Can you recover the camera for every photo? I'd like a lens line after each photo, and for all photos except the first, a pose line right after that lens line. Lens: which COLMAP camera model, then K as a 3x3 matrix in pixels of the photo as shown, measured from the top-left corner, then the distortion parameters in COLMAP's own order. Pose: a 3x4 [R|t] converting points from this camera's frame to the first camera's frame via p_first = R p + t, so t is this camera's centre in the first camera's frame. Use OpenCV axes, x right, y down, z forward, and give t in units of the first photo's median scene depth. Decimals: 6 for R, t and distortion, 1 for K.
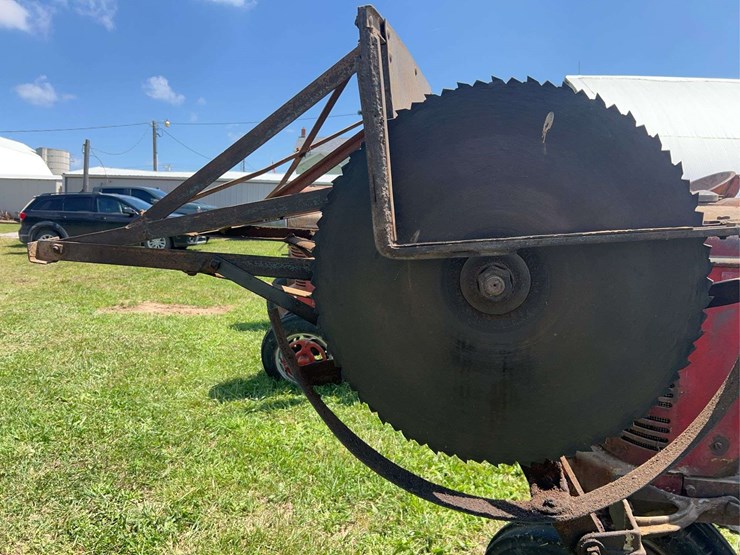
lens RADIAL K [[566.4, 0, 371.3], [0, 566.4, 280.0], [0, 0, 1]] dist [0.042059, -0.047069]
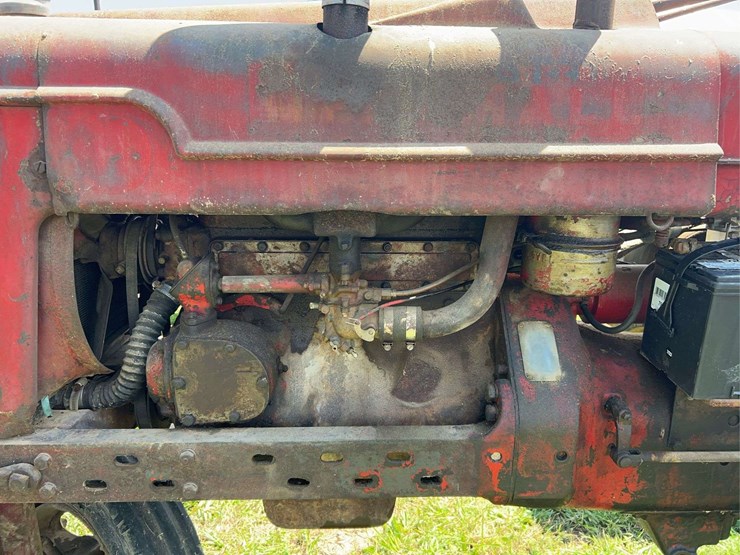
lens RADIAL K [[564.4, 0, 368.3], [0, 564.4, 274.8], [0, 0, 1]] dist [0.048046, -0.065796]
pose [[0.974923, -0.055677, 0.215467, 0.955650], [0.028821, 0.991632, 0.125835, 0.094887], [-0.220670, -0.116470, 0.968370, 0.316654]]
